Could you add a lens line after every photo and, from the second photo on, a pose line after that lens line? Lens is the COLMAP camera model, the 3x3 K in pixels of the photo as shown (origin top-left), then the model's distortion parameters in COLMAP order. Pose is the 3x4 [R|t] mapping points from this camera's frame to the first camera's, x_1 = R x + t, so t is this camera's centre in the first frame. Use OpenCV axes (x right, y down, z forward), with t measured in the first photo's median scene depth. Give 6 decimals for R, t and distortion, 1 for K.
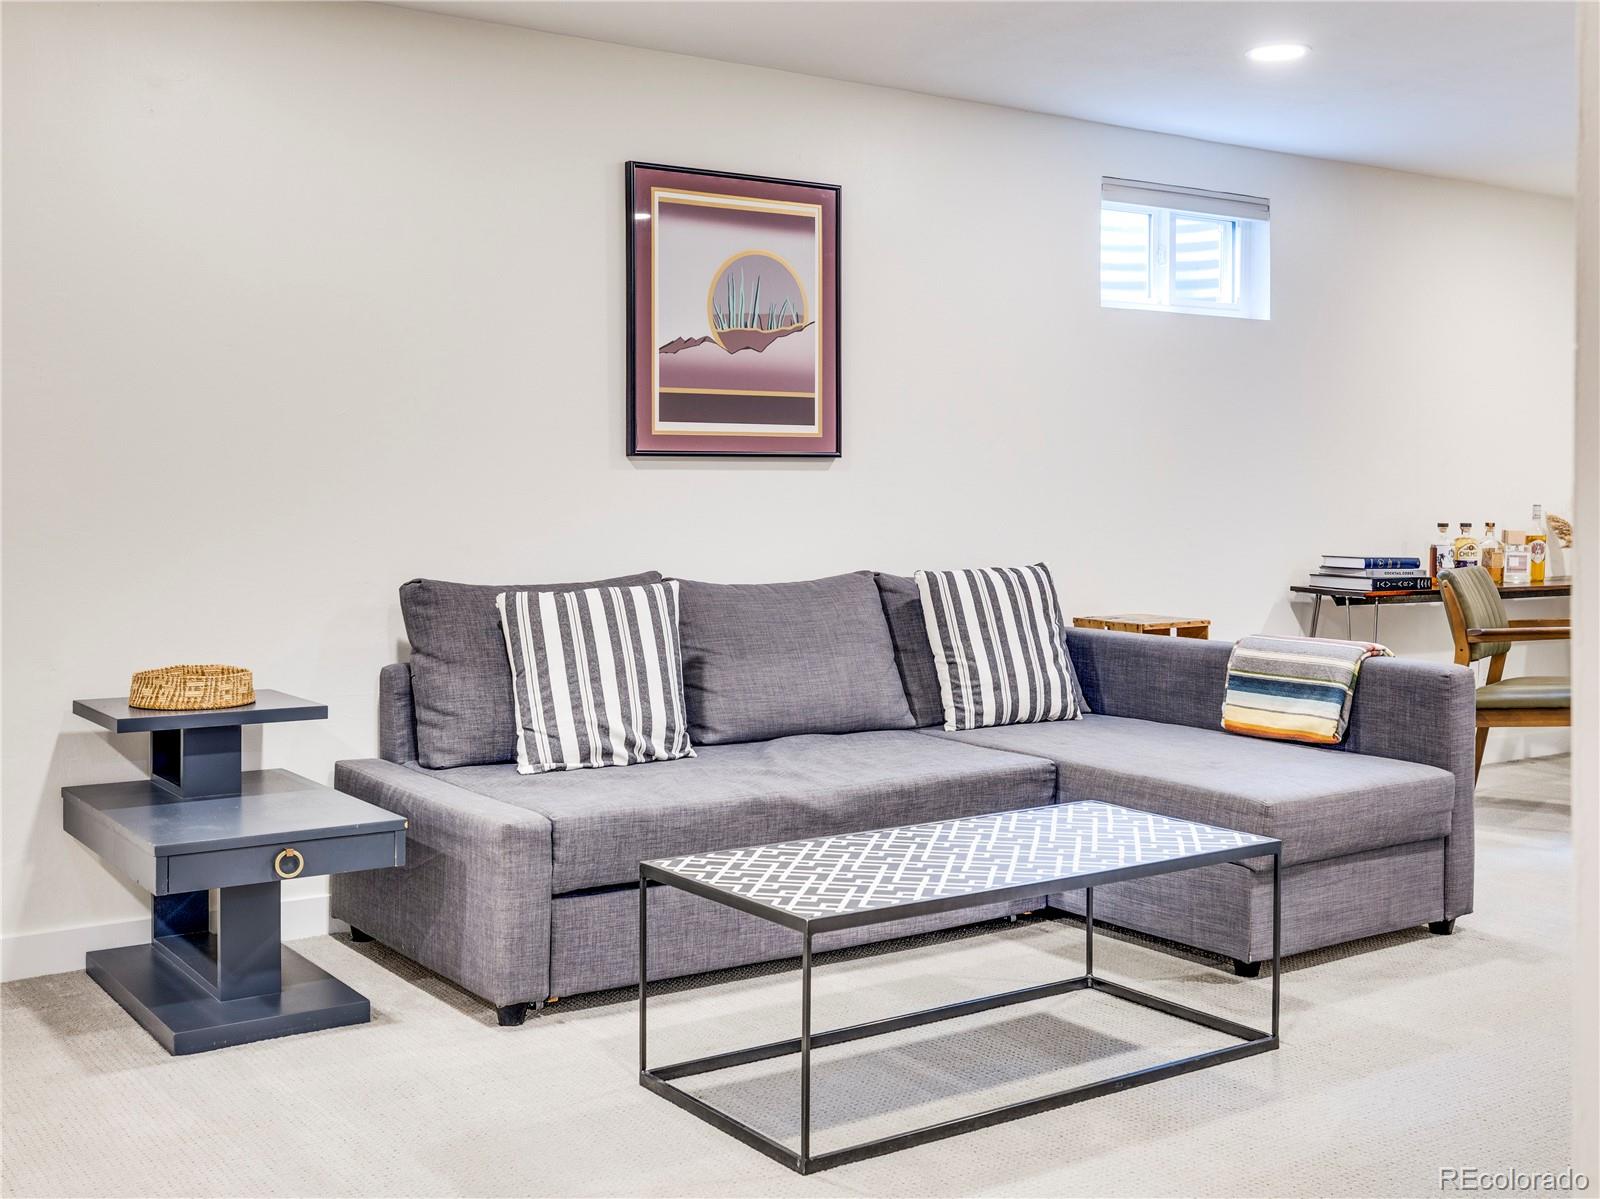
lens RADIAL K [[1847.3, 0, 799.1], [0, 1847.3, 557.2], [0, 0, 1]] dist [-0.003660, 0.019152]
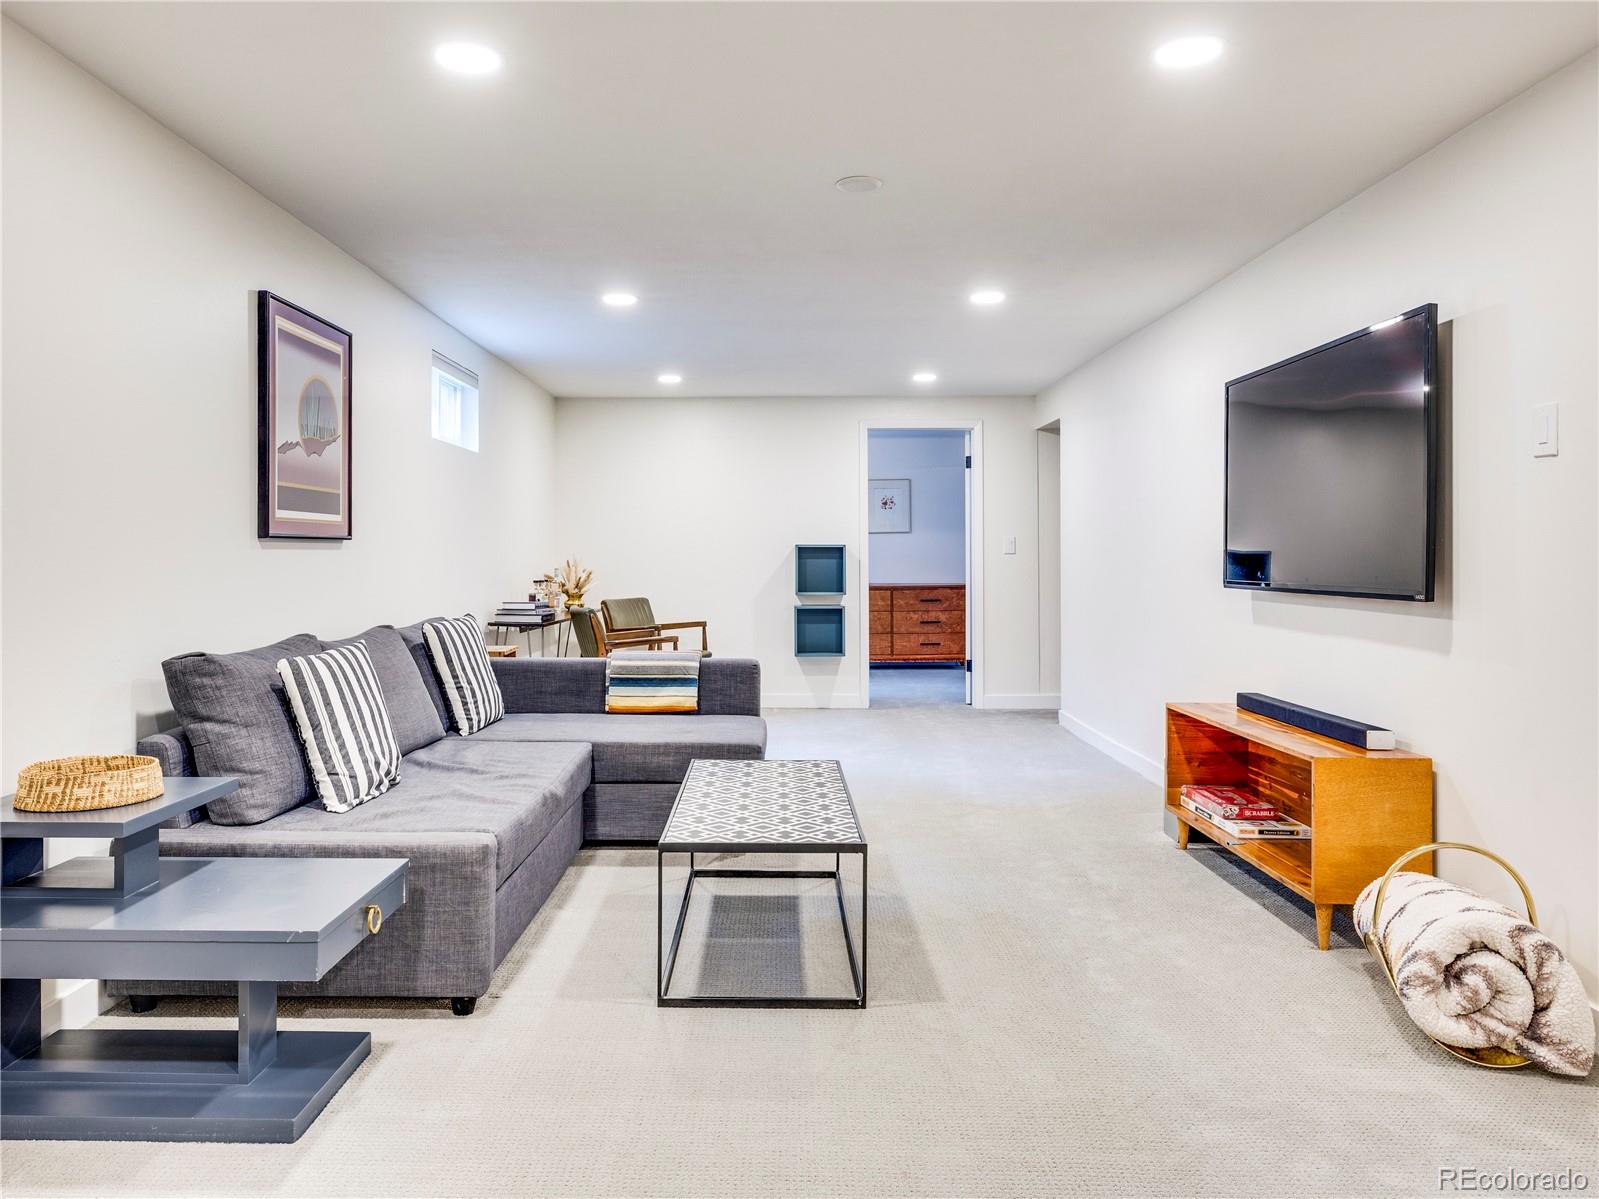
lens RADIAL K [[1155.1, 0, 796.2], [0, 1155.1, 551.5], [0, 0, 1]] dist [-0.001319, -0.002099]
pose [[0.550226, 0.000480, 0.835016, -0.521014], [0.030849, 0.999305, -0.020902, -0.020063], [-0.834446, 0.037260, 0.549829, 0.307288]]
